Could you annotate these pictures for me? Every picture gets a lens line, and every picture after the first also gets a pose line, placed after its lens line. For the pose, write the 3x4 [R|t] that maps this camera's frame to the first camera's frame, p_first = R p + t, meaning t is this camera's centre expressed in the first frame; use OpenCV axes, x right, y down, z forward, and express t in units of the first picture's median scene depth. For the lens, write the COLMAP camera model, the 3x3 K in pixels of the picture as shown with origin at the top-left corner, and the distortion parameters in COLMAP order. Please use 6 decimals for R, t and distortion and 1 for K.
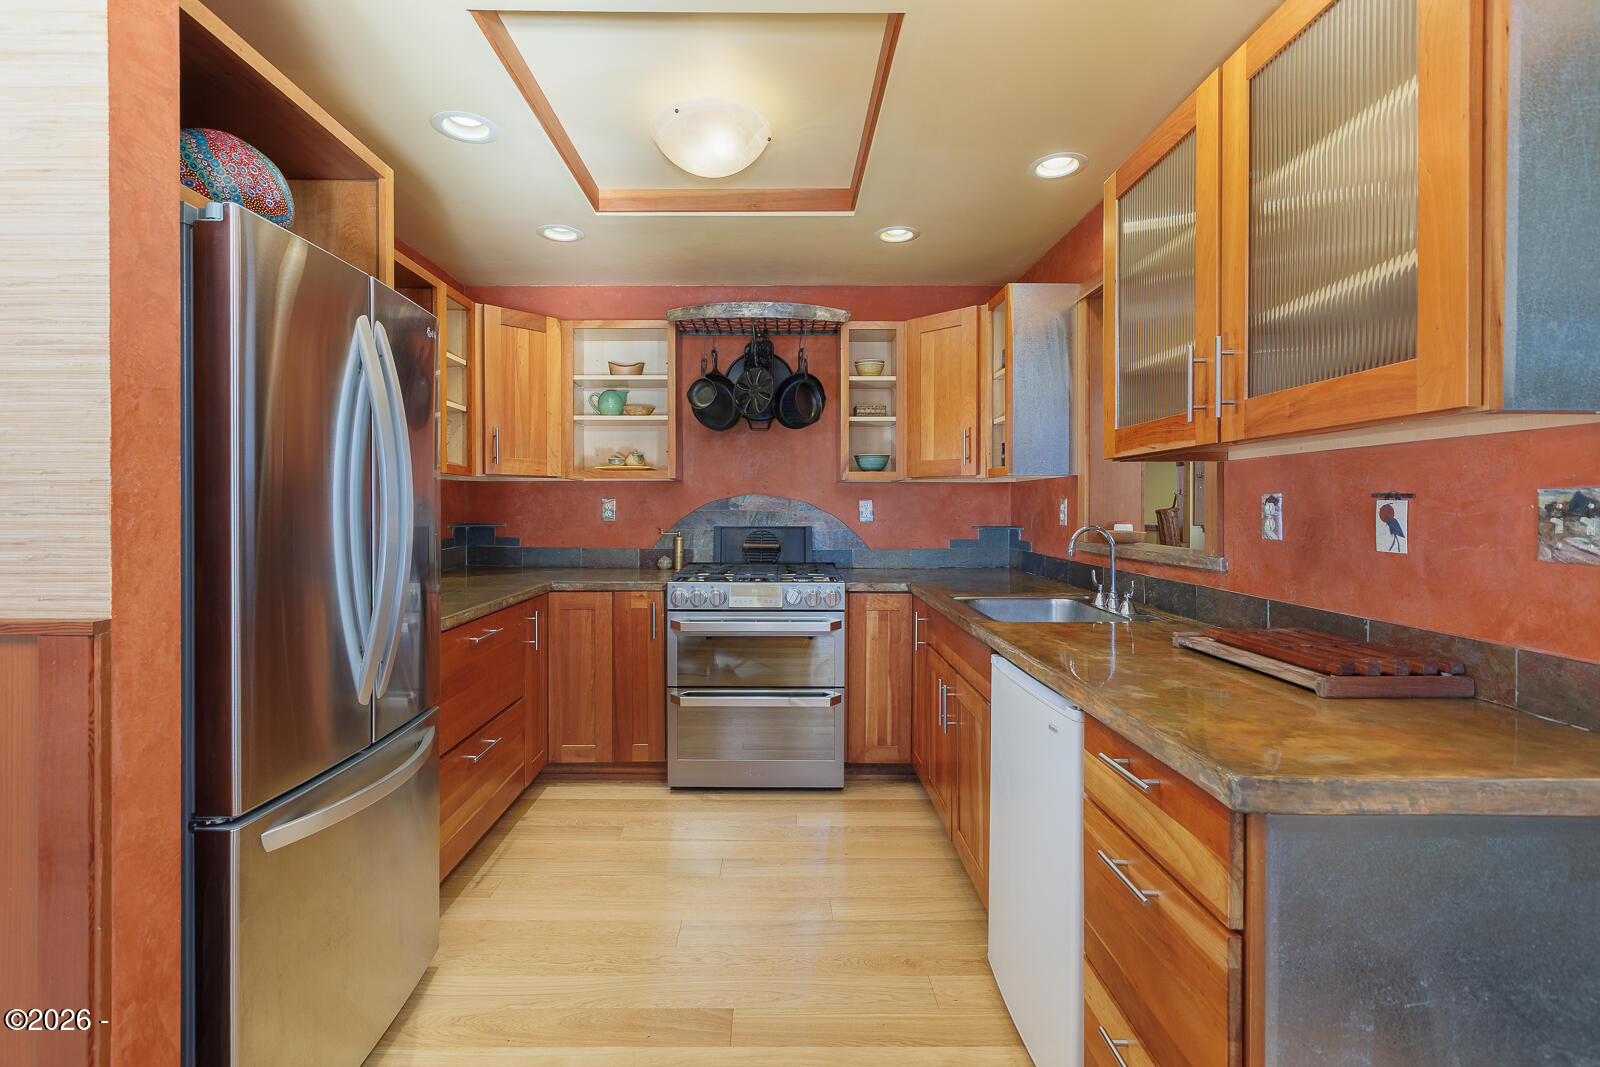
lens RADIAL K [[726.0, 0, 793.8], [0, 726.0, 506.2], [0, 0, 1]] dist [0.000810, -0.000021]
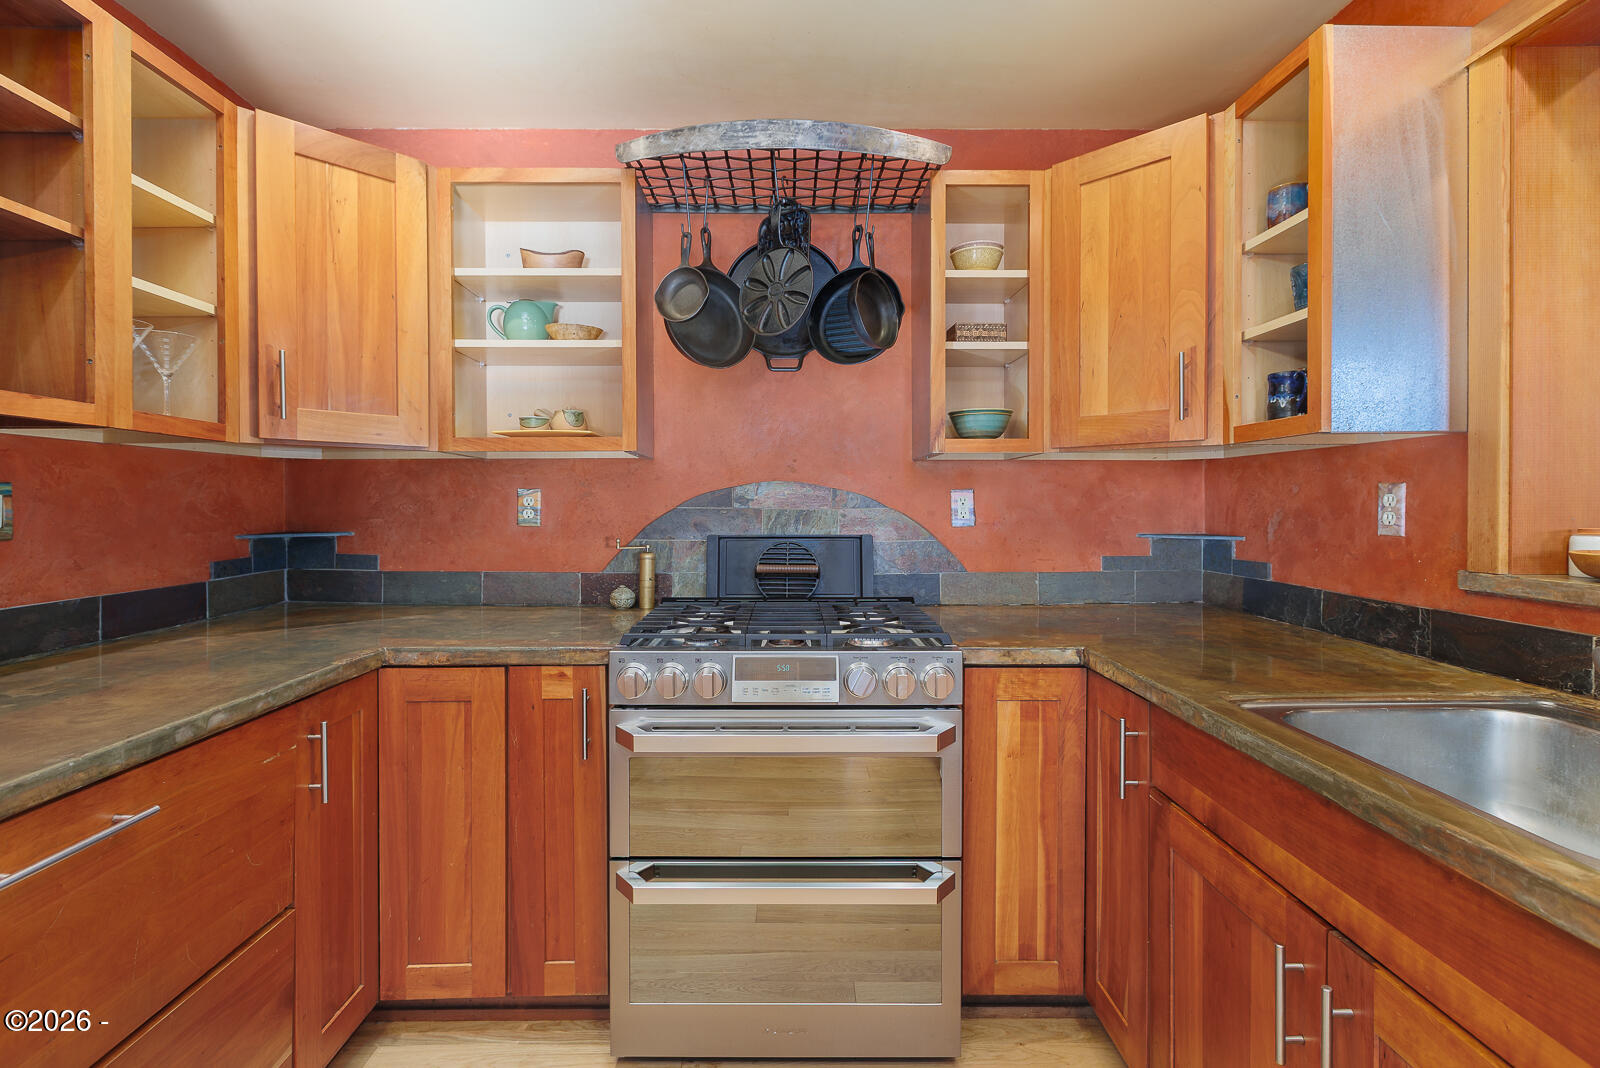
lens RADIAL K [[733.0, 0, 810.8], [0, 733.0, 498.9], [0, 0, 1]] dist [0.000035, -0.000277]
pose [[0.999870, -0.002113, 0.016002, -0.037527], [0.002231, 0.999971, -0.007344, 0.002905], [-0.015986, 0.007378, 0.999845, 0.434882]]
